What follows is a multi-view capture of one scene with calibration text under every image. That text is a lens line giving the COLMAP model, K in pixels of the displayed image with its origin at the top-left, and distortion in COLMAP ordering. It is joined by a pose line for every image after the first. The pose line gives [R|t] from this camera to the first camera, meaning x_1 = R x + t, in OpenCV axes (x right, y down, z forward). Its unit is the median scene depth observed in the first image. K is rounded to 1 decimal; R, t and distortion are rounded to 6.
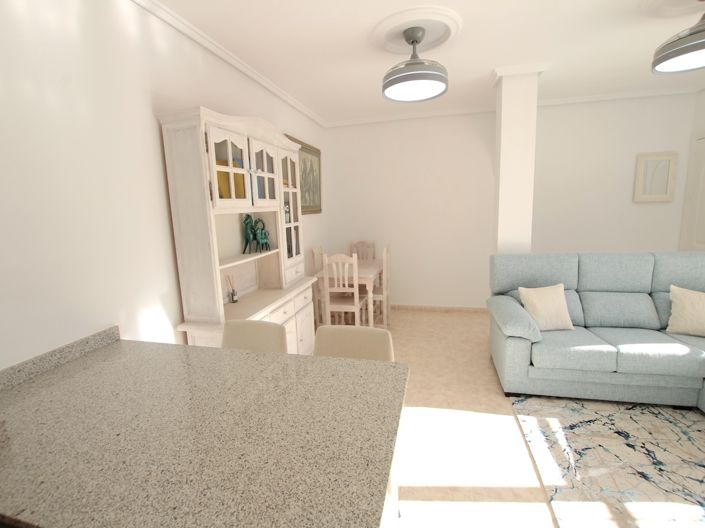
lens RADIAL K [[328.1, 0, 357.7], [0, 328.1, 258.1], [0, 0, 1]] dist [-0.016847, 0.000215]
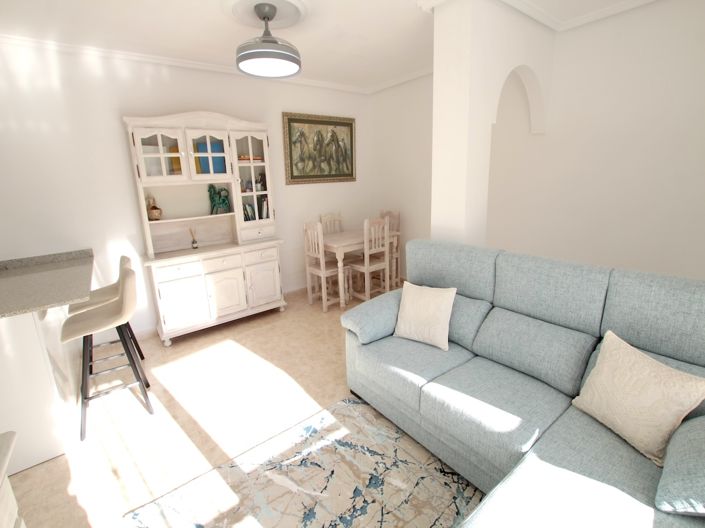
lens RADIAL K [[327.1, 0, 354.1], [0, 327.1, 253.9], [0, 0, 1]] dist [-0.026282, 0.000538]
pose [[0.778923, 0.150367, -0.608826, 0.990750], [-0.085569, 0.987232, 0.134350, -0.086790], [0.621254, -0.052551, 0.781845, 0.321254]]
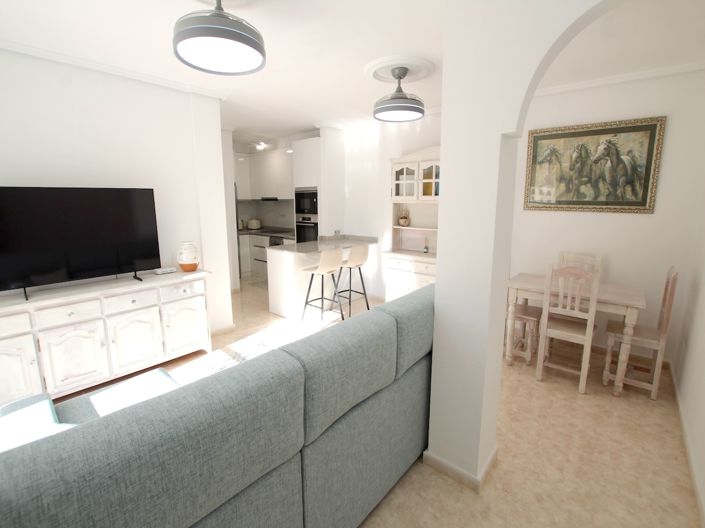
lens RADIAL K [[323.8, 0, 352.1], [0, 323.8, 259.5], [0, 0, 1]] dist [-0.027266, -0.000066]
pose [[-0.458523, 0.200990, -0.865656, 1.331836], [-0.122588, 0.950471, 0.285616, -0.284376], [0.880187, 0.237081, -0.411174, 1.362293]]
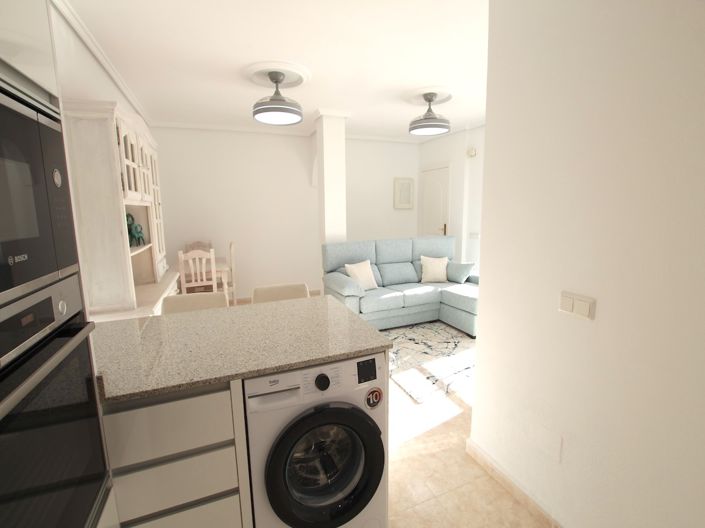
lens RADIAL K [[325.6, 0, 352.5], [0, 325.6, 264.0], [0, 0, 1]] dist [-0.031681, 0.000193]
pose [[0.808577, -0.073527, 0.583778, -0.353636], [0.079440, 0.996719, 0.015507, 0.075988], [-0.583003, 0.033837, 0.811765, -0.200922]]
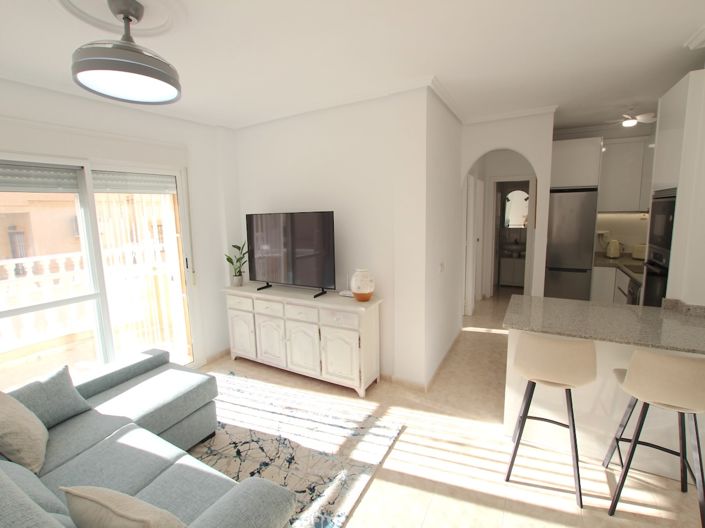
lens RADIAL K [[321.5, 0, 353.8], [0, 321.5, 258.3], [0, 0, 1]] dist [-0.024627, -0.000462]
pose [[-0.959938, 0.030056, 0.278597, 0.210128], [0.111422, 0.953194, 0.281082, -0.266980], [-0.257109, 0.300863, -0.918355, 1.298257]]
